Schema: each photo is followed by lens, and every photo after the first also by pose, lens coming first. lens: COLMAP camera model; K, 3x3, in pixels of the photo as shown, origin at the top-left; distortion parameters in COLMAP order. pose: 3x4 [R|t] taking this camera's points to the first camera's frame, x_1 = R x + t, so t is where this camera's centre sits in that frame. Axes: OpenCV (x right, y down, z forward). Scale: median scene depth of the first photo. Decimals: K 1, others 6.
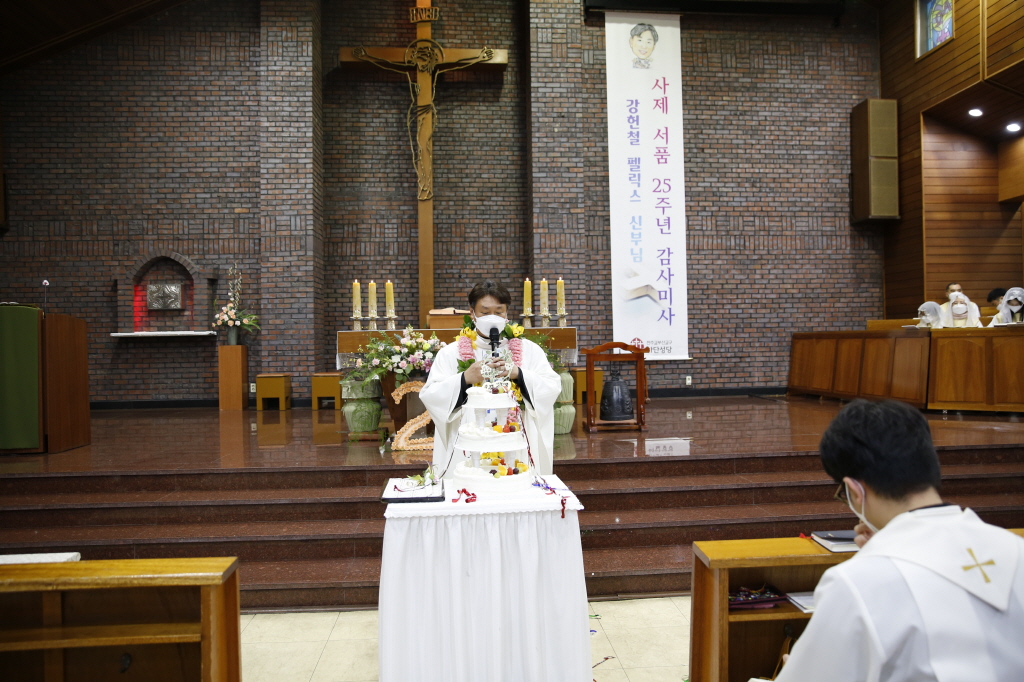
lens RADIAL K [[736.1, 0, 512.0], [0, 736.1, 341.0], [0, 0, 1]] dist [-0.096718, 0.089205]
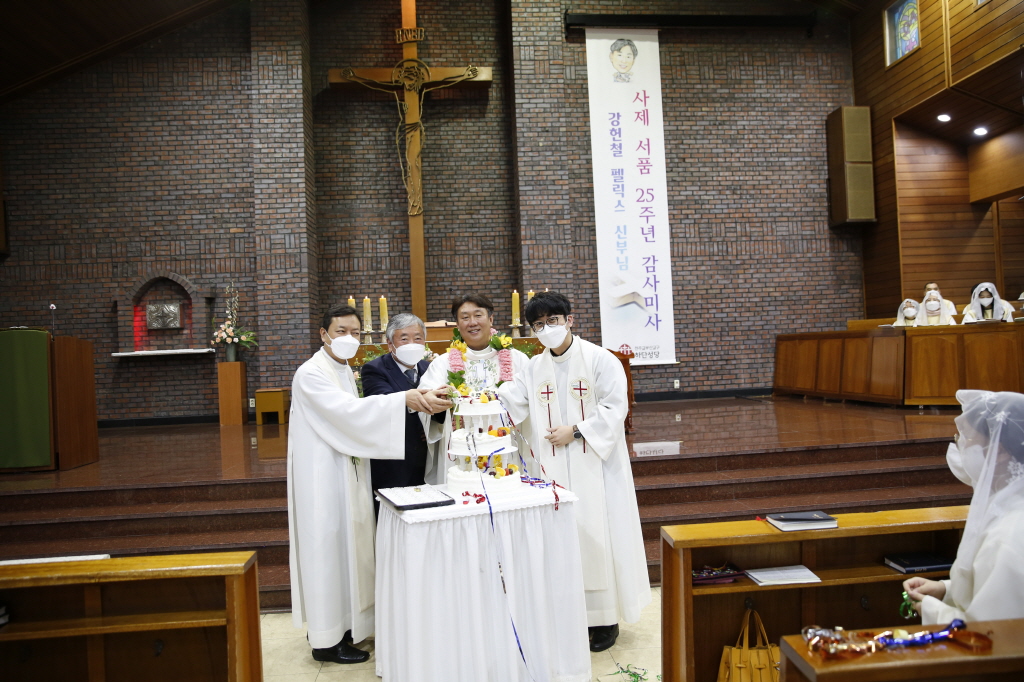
lens RADIAL K [[736.1, 0, 512.0], [0, 736.1, 341.0], [0, 0, 1]] dist [-0.096718, 0.089205]
pose [[0.999596, -0.027260, 0.008041, 0.003836], [0.027352, 0.999559, -0.011557, -0.000733], [-0.007722, 0.011772, 0.999901, -0.027599]]
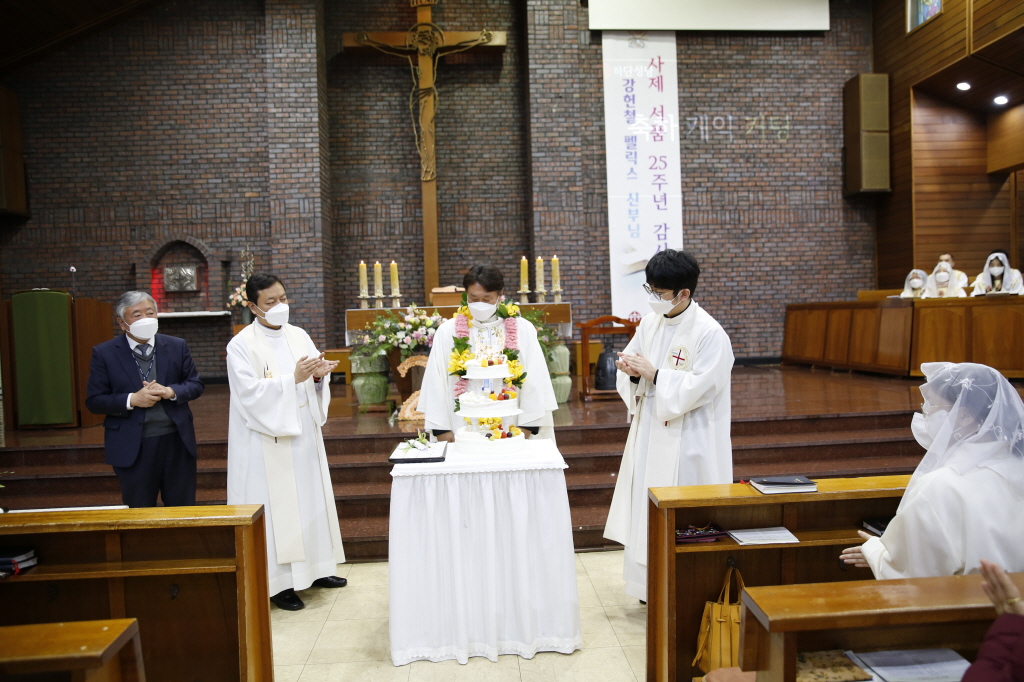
lens RADIAL K [[734.7, 0, 512.0], [0, 734.7, 341.0], [0, 0, 1]] dist [-0.095901, 0.087713]
pose [[0.999793, -0.014816, -0.013931, 0.010617], [0.015298, 0.999265, 0.035140, -0.001153], [0.013401, -0.035346, 0.999285, -0.037671]]
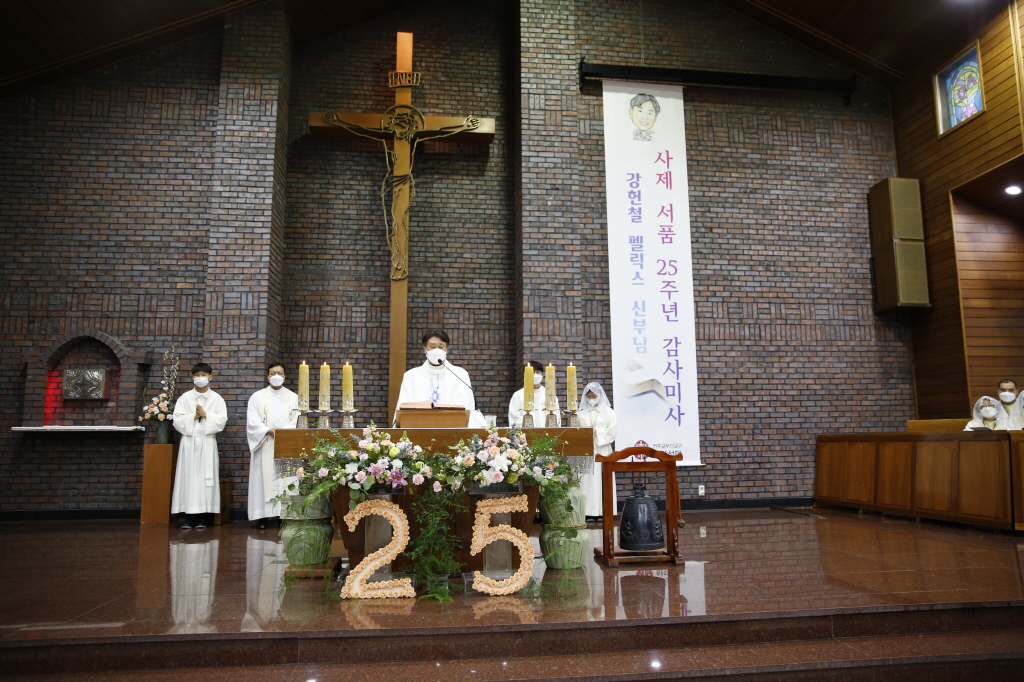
lens RADIAL K [[723.7, 0, 512.0], [0, 723.7, 341.0], [0, 0, 1]] dist [-0.104255, 0.092098]
pose [[0.999161, 0.013790, 0.038563, -0.016634], [-0.008366, 0.990477, -0.137425, -0.002331], [-0.040090, 0.136987, 0.989761, 0.157877]]
